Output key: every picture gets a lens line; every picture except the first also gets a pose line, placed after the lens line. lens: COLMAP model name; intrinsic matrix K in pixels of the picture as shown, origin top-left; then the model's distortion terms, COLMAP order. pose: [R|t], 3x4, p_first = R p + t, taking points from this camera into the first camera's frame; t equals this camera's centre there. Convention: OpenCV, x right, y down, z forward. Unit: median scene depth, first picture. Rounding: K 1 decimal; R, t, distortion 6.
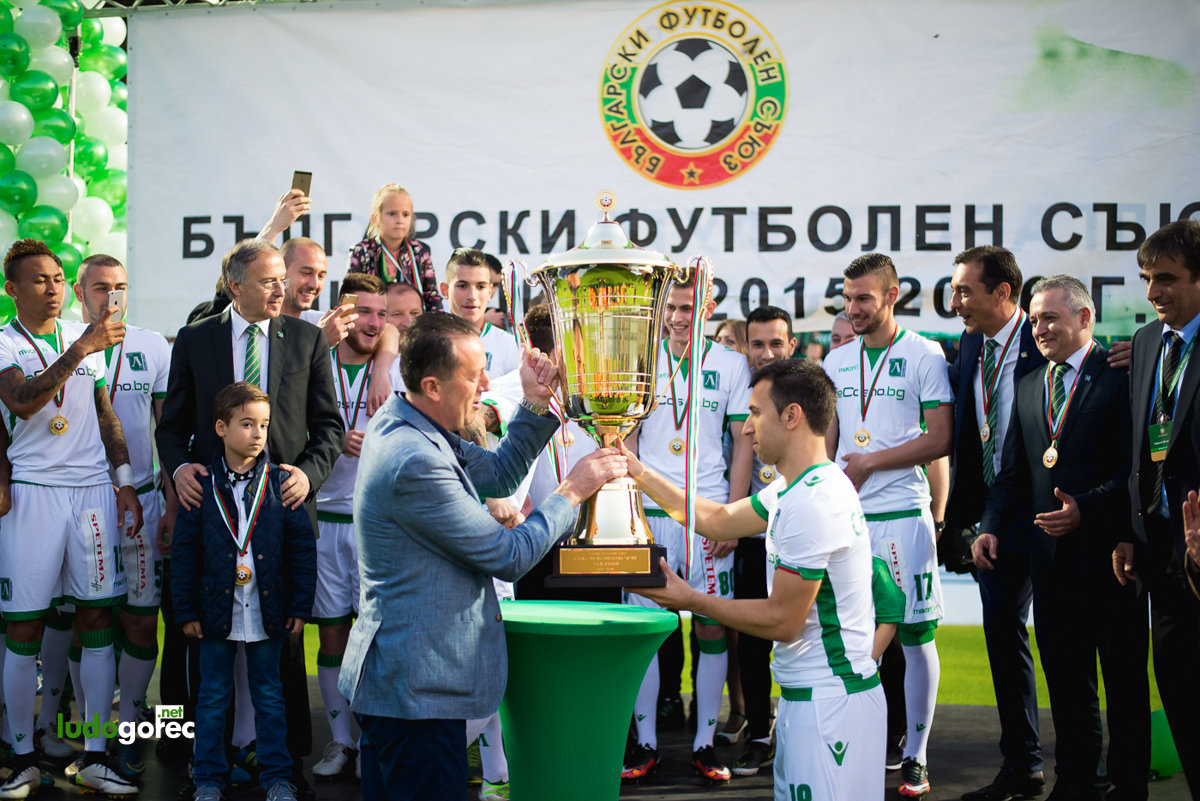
lens RADIAL K [[1790.1, 0, 584.2], [0, 1790.1, 395.7], [0, 0, 1]] dist [-0.108968, 0.000000]
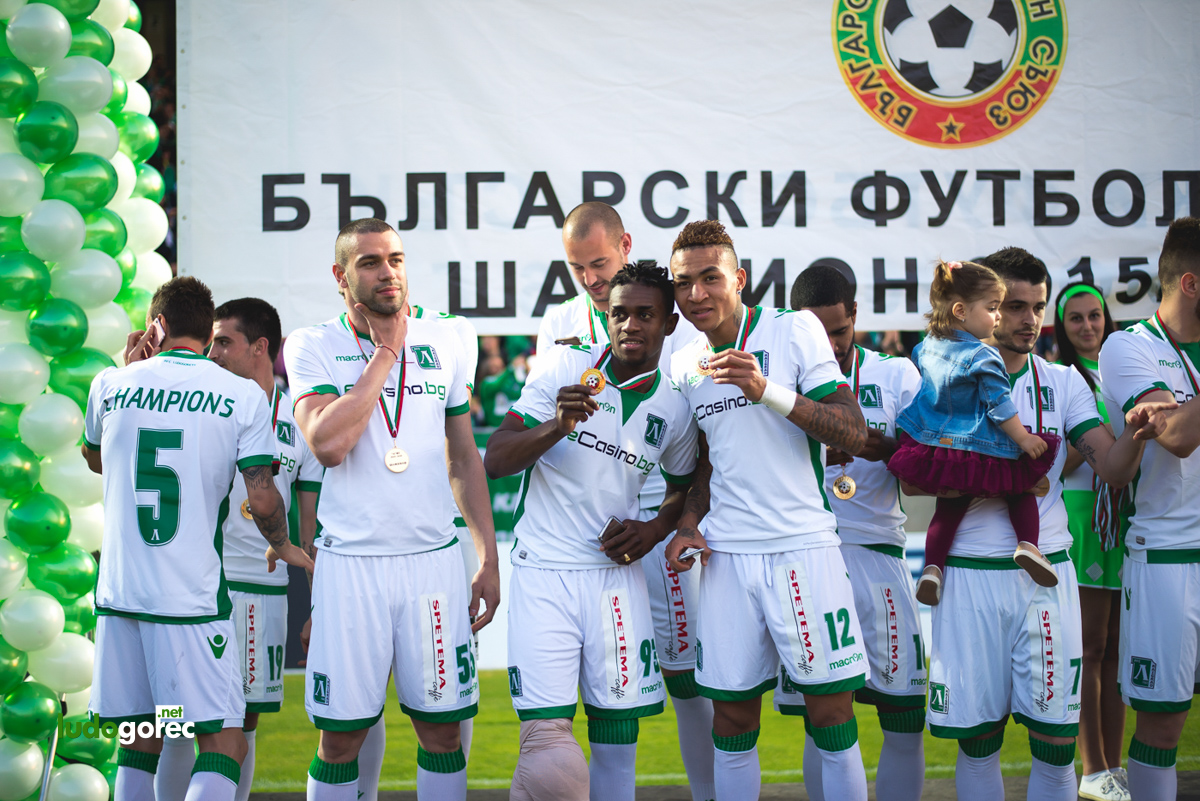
lens RADIAL K [[1774.2, 0, 639.6], [0, 1774.2, 420.8], [0, 0, 1]] dist [-0.095576, 0.000000]
pose [[0.960340, -0.021280, 0.278020, -0.297551], [0.021029, 0.999771, 0.003886, 0.001484], [-0.278039, 0.002115, 0.960567, 0.274873]]
